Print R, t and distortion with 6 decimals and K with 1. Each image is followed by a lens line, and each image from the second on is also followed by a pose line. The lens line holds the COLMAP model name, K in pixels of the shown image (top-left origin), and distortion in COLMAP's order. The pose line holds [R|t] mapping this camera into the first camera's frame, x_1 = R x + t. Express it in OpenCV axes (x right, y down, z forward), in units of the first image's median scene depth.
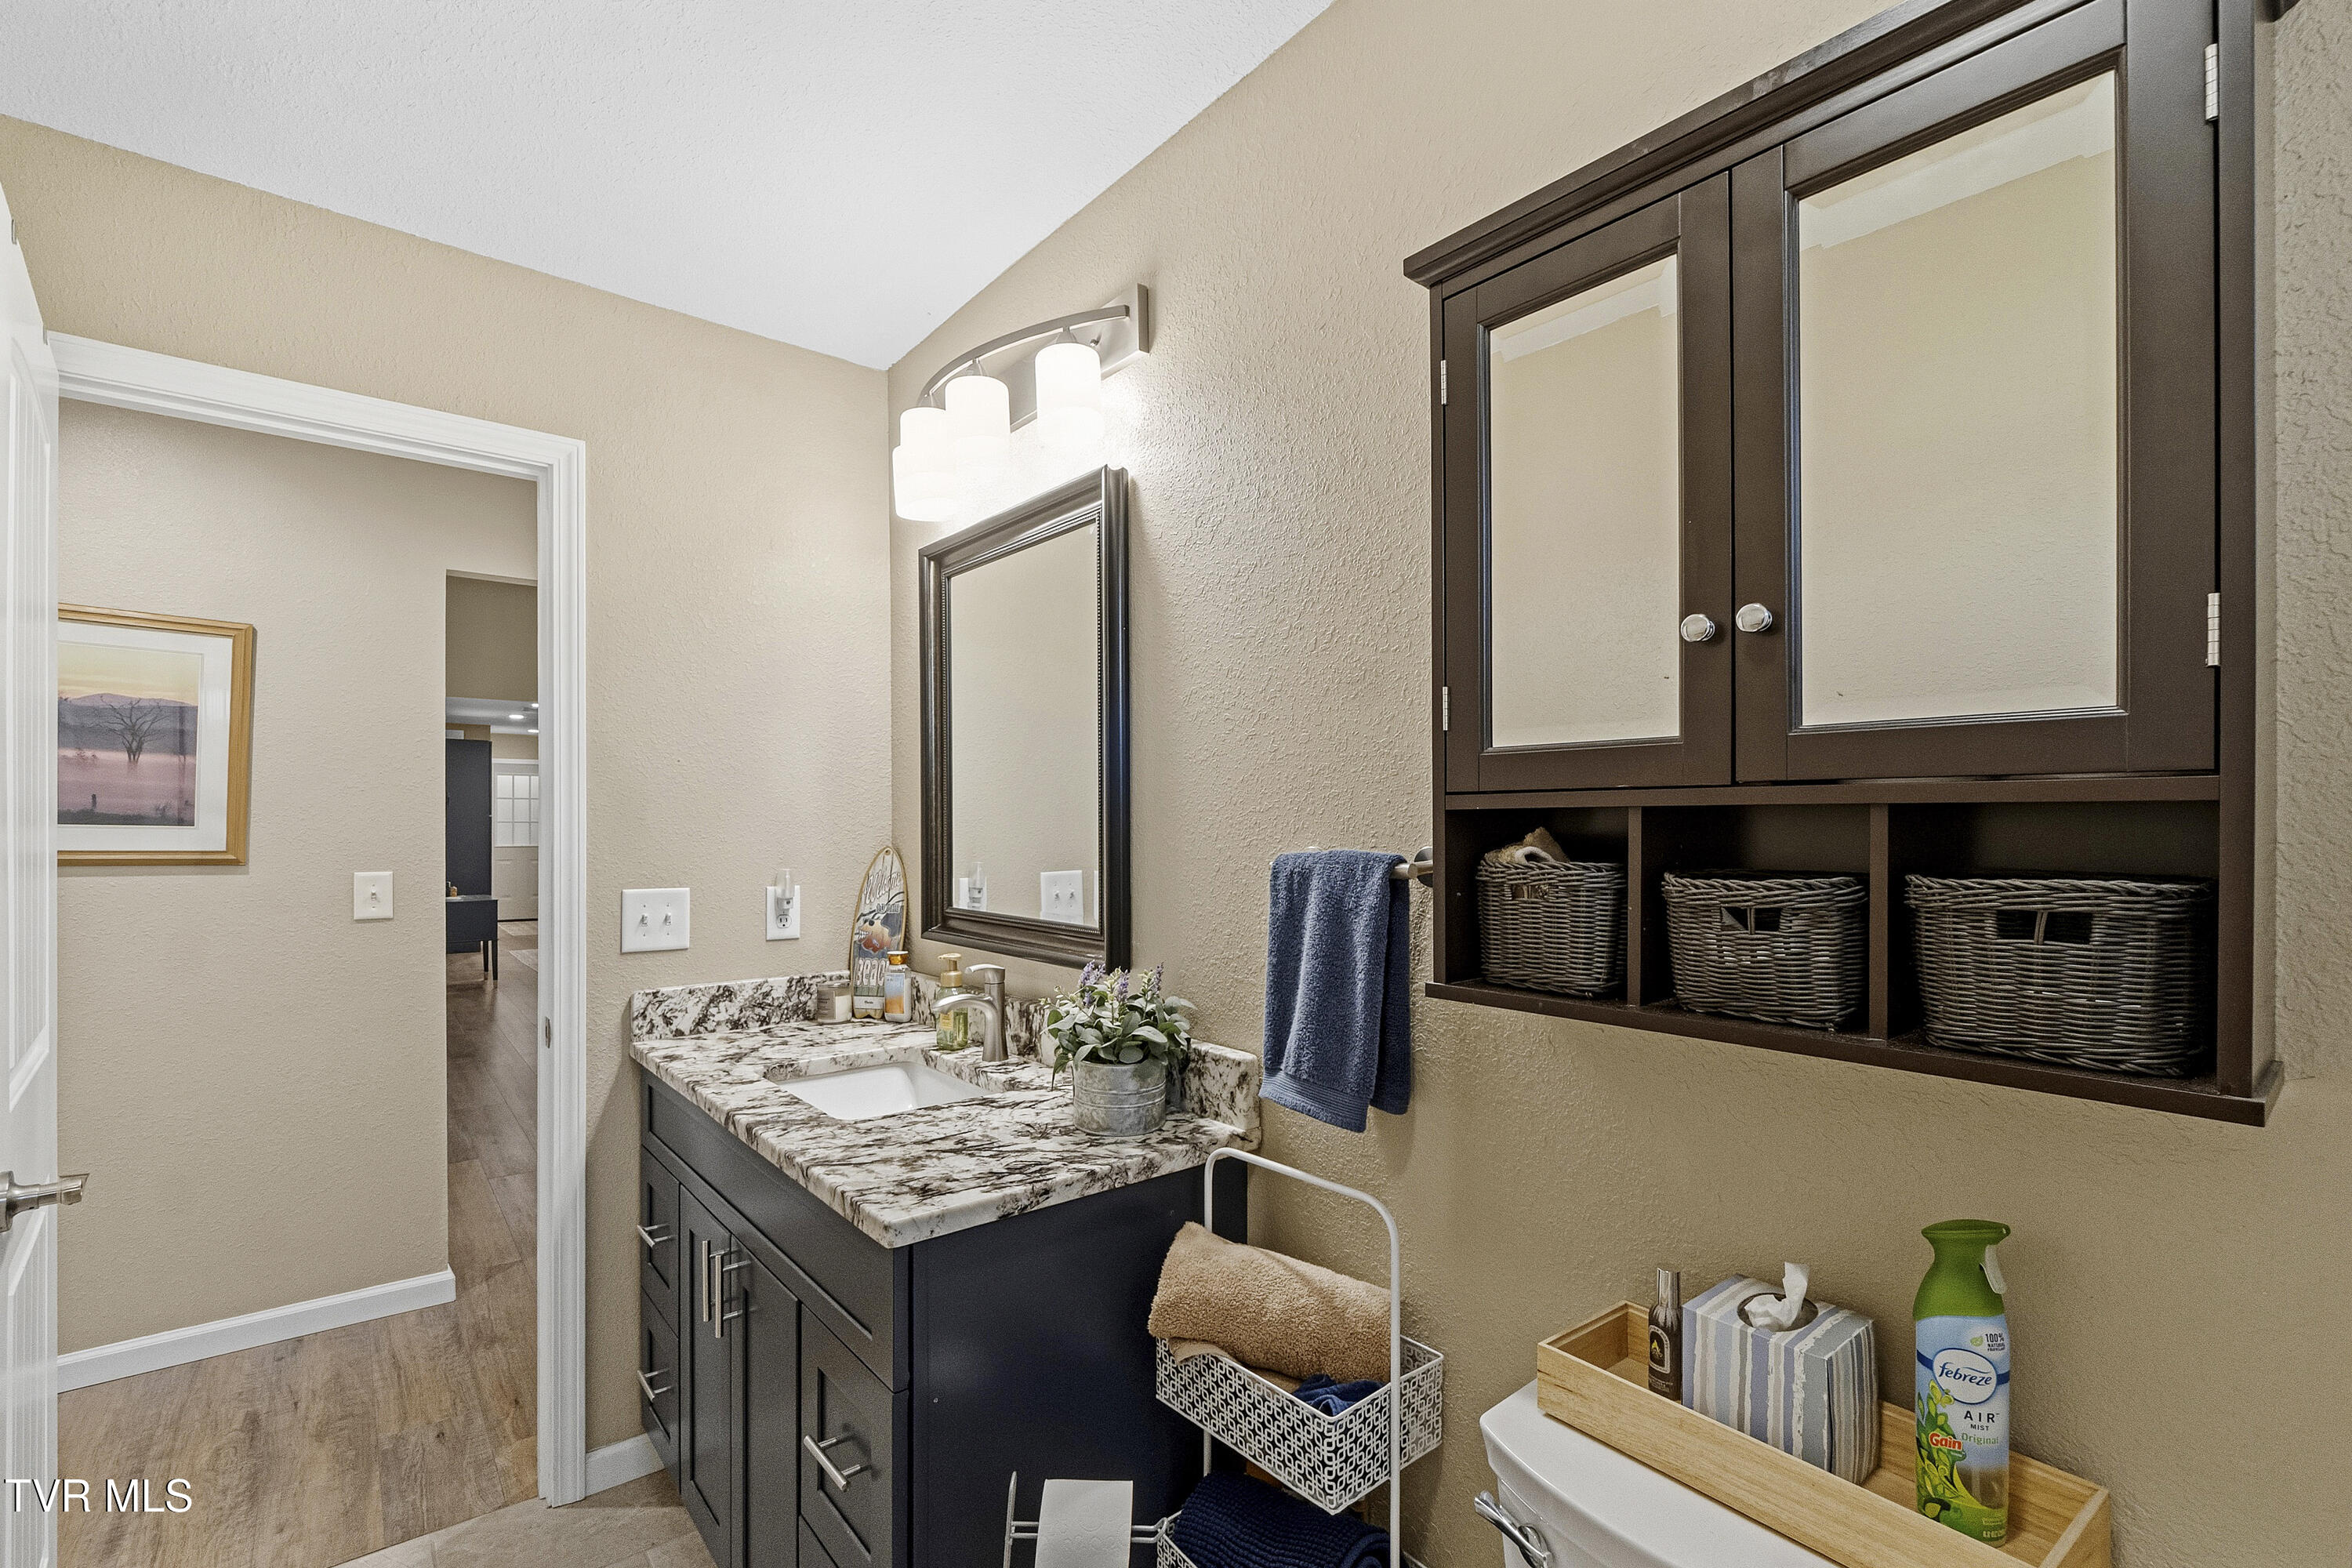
lens RADIAL K [[1039.4, 0, 1173.0], [0, 1039.4, 825.2], [0, 0, 1]] dist [-0.002555, 0.000938]
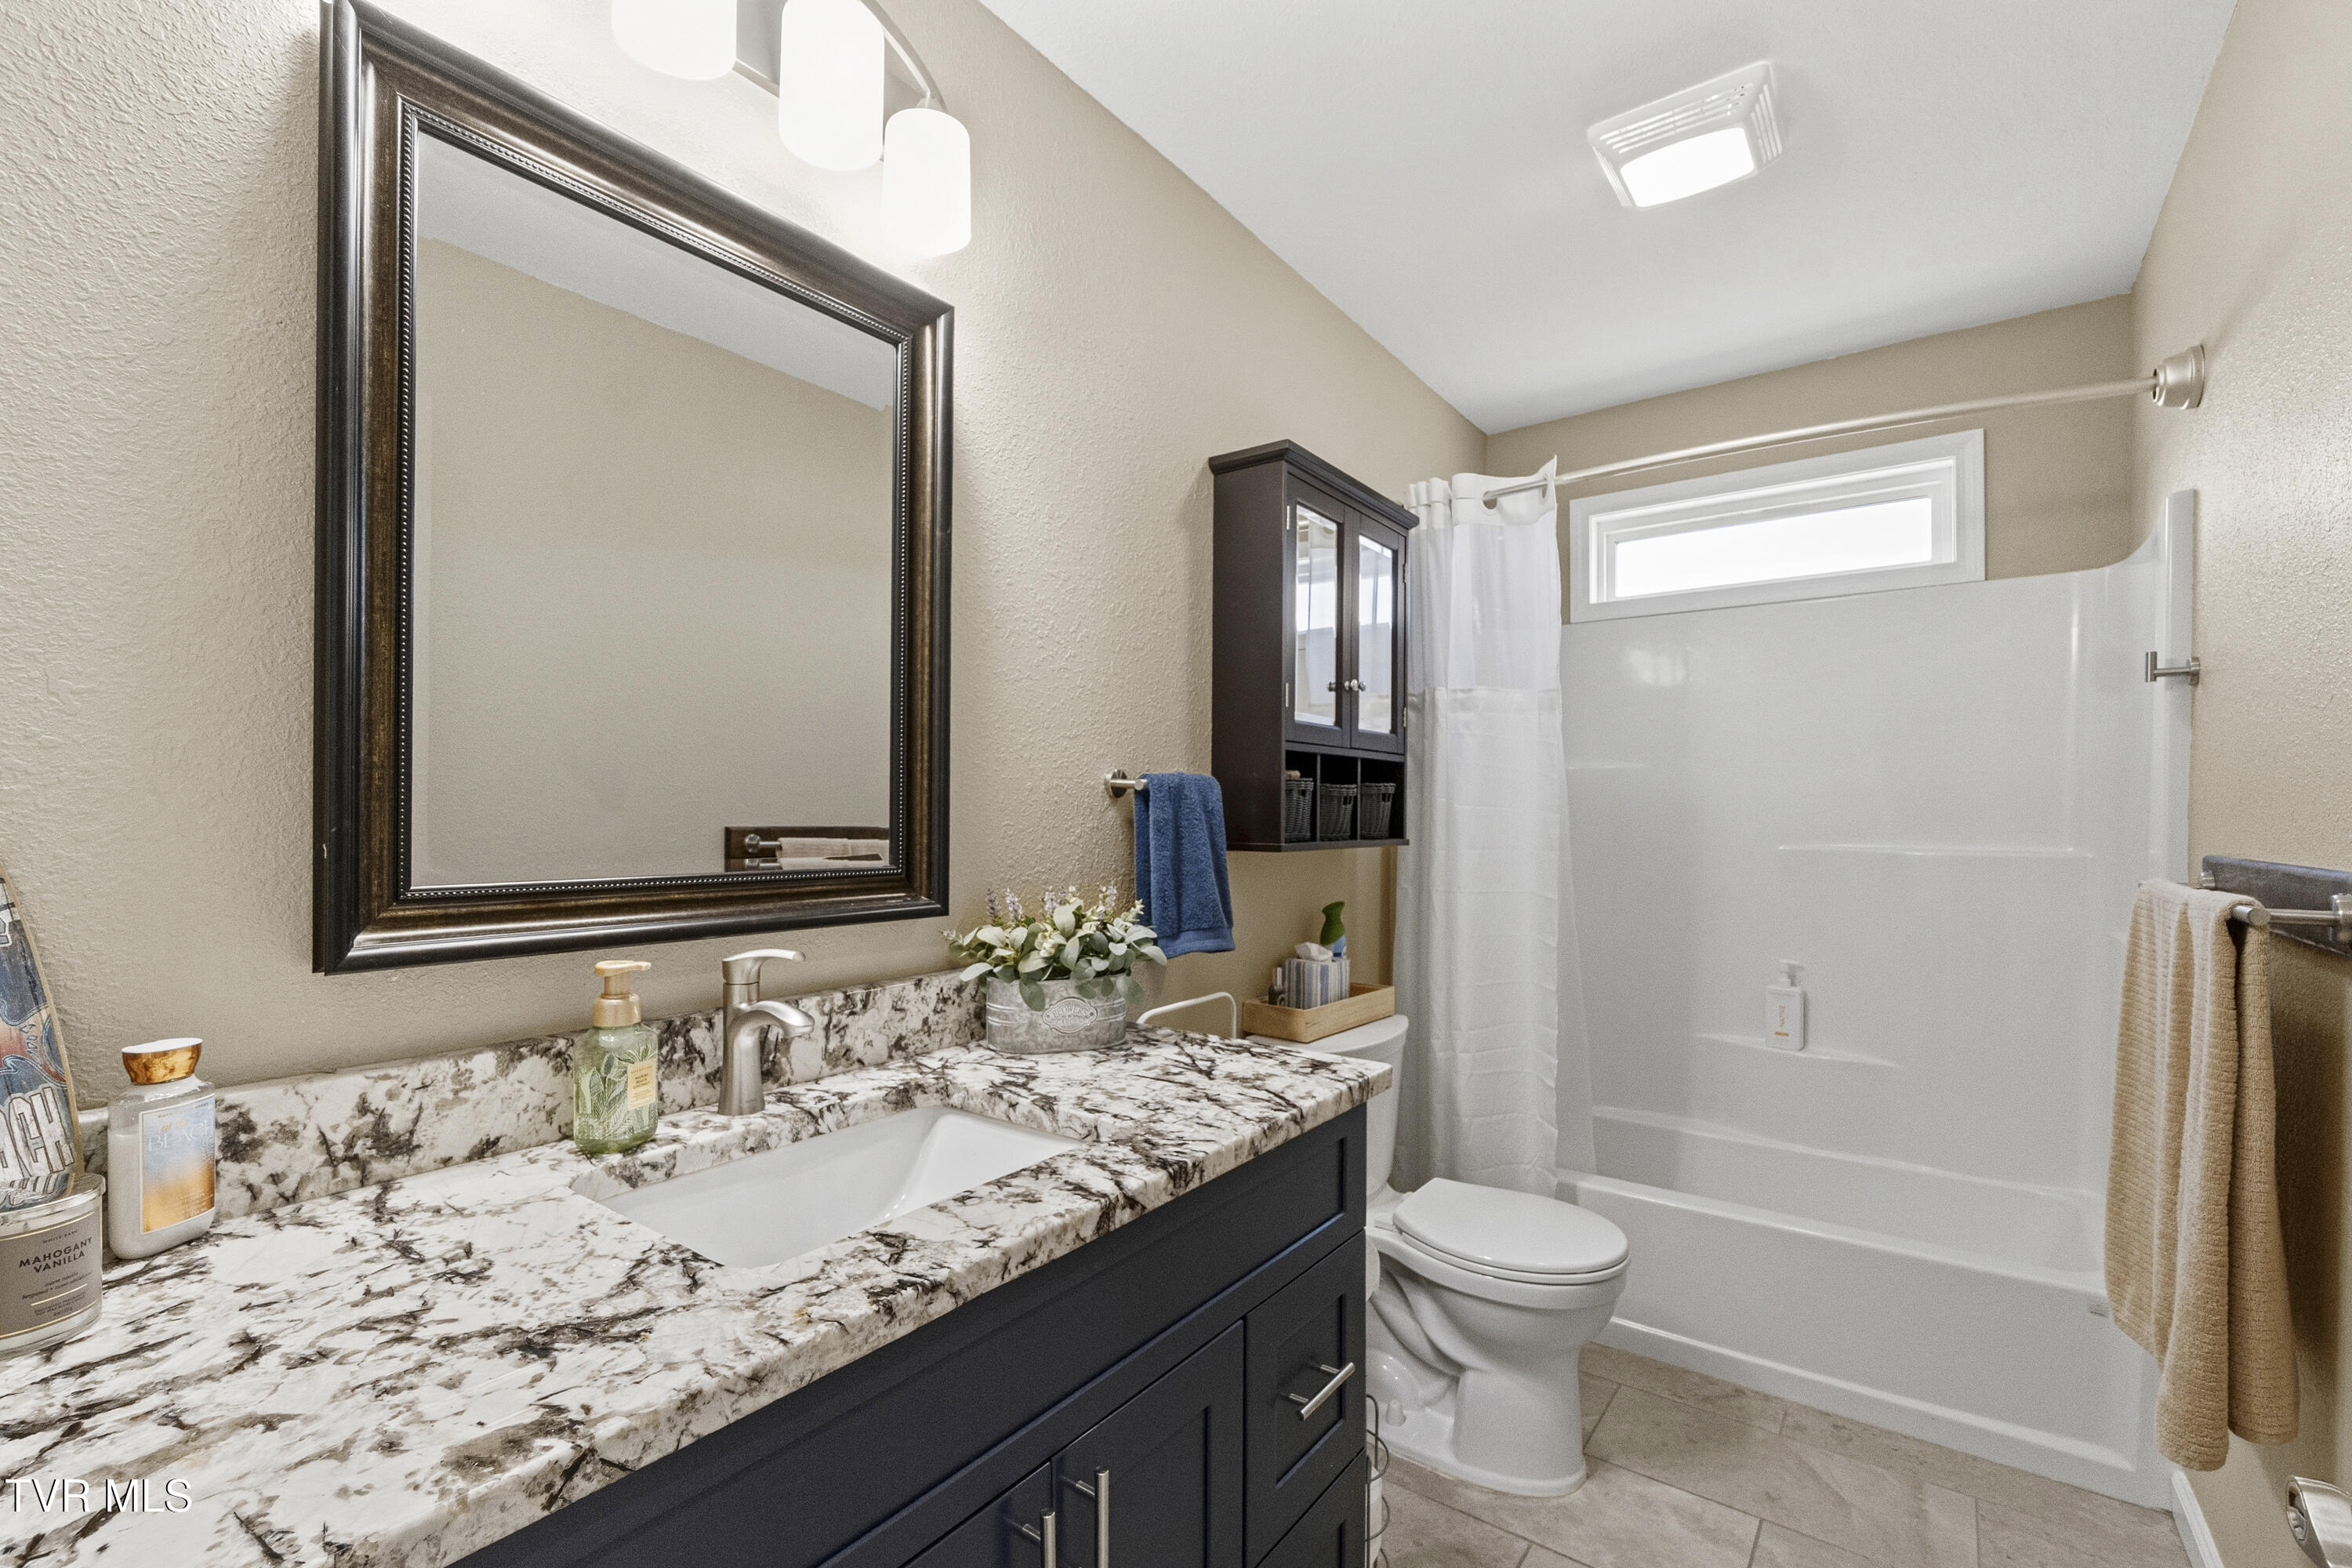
lens RADIAL K [[1039.4, 0, 1176.6], [0, 1039.4, 801.8], [0, 0, 1]] dist [-0.002555, 0.000938]
pose [[-0.252572, 0.010621, 0.967520, -1.099584], [-0.000151, 0.999939, -0.011016, 0.077154], [-0.967578, -0.002928, -0.252555, 1.241200]]
